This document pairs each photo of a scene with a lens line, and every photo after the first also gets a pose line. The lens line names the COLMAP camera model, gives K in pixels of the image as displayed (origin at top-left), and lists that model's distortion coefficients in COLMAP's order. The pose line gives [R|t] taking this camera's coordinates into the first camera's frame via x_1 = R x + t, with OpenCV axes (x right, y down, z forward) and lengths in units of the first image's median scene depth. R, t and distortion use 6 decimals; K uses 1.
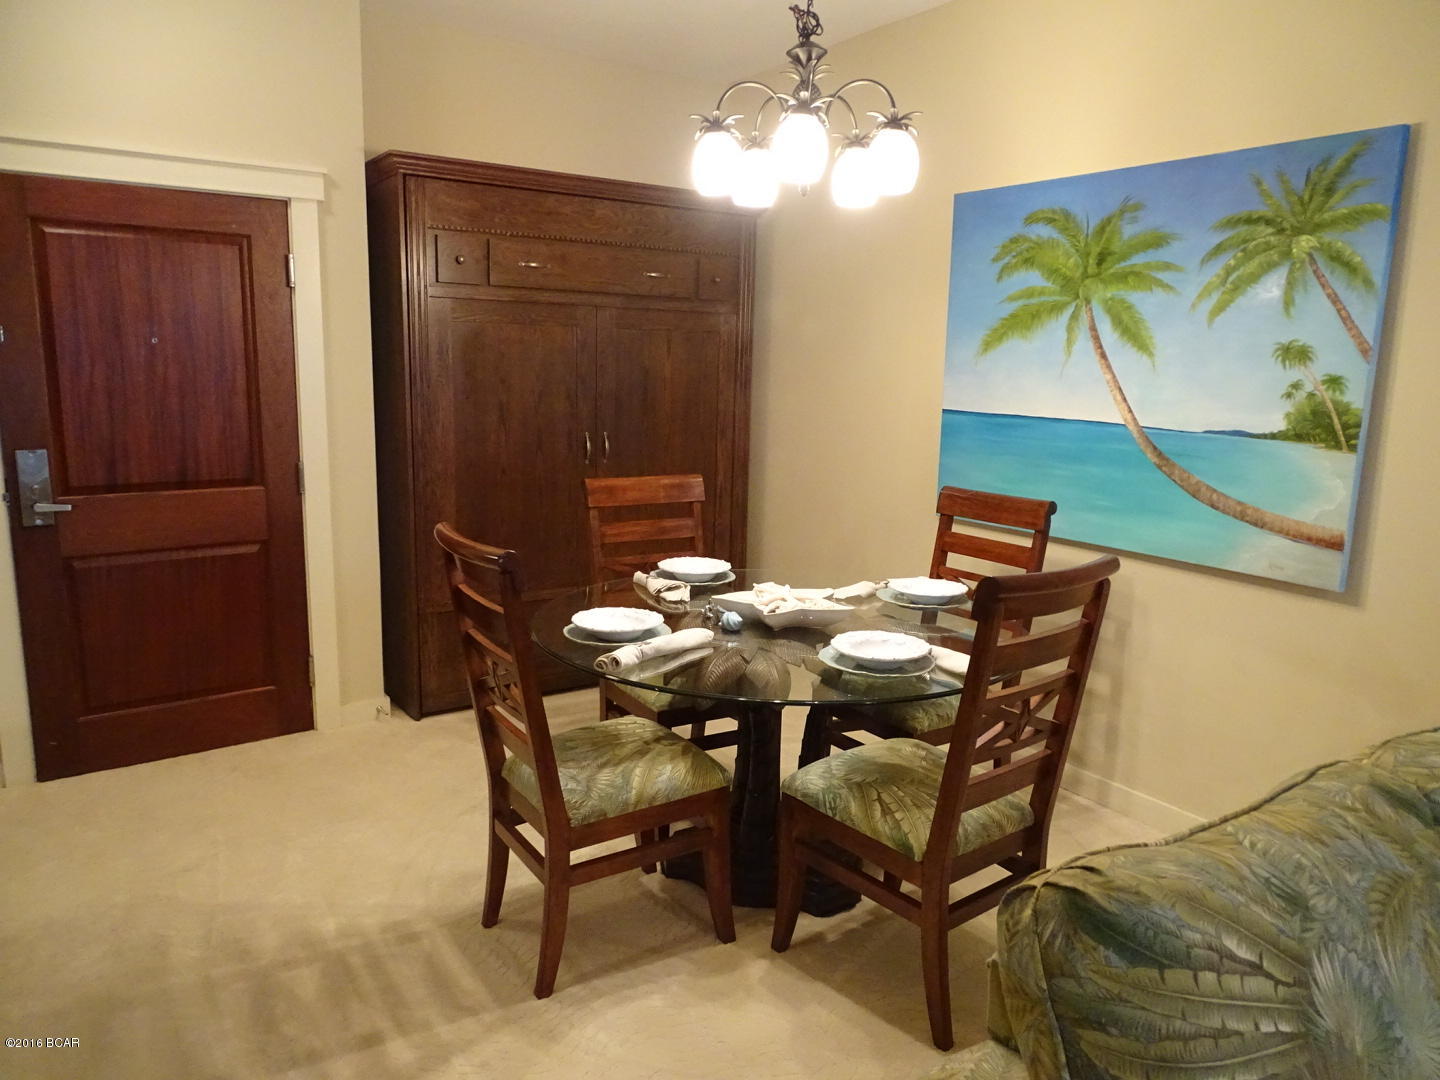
lens RADIAL K [[1005.0, 0, 720.0], [0, 1005.0, 540.0], [0, 0, 1]] dist [-0.011204, -0.002136]
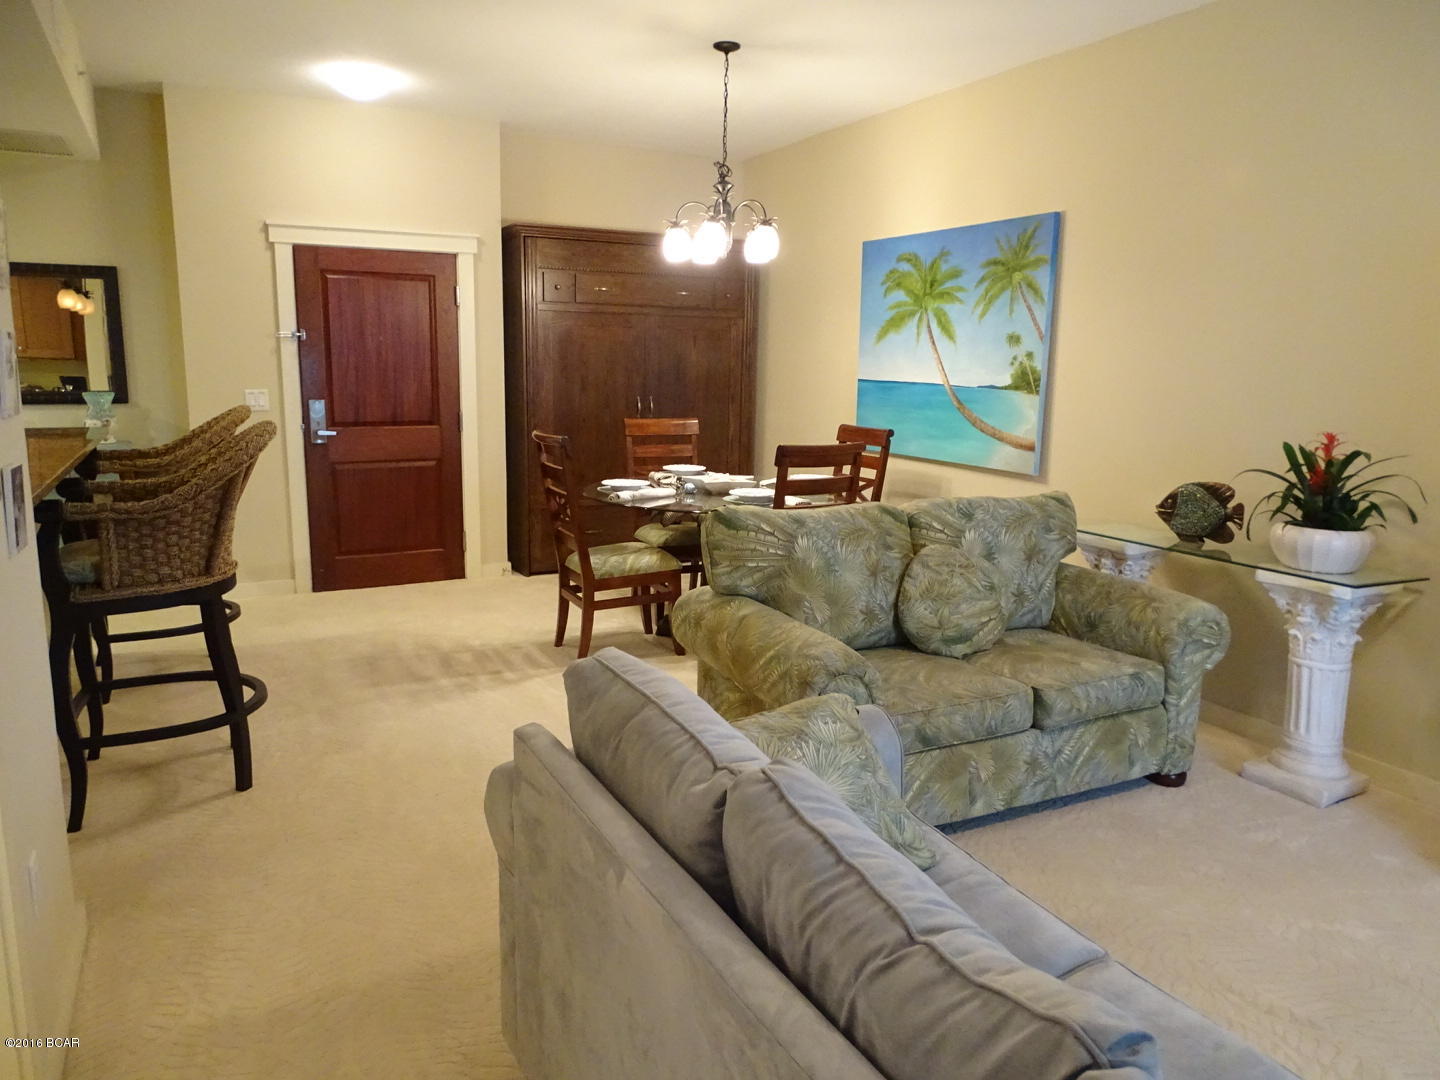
lens RADIAL K [[1043.0, 0, 720.0], [0, 1043.0, 540.0], [0, 0, 1]] dist [0.003489, -0.001290]
pose [[0.991604, 0.016265, -0.128283, 0.257583], [-0.016923, 0.999849, -0.004045, 0.150205], [0.128198, 0.006182, 0.991729, -0.728991]]
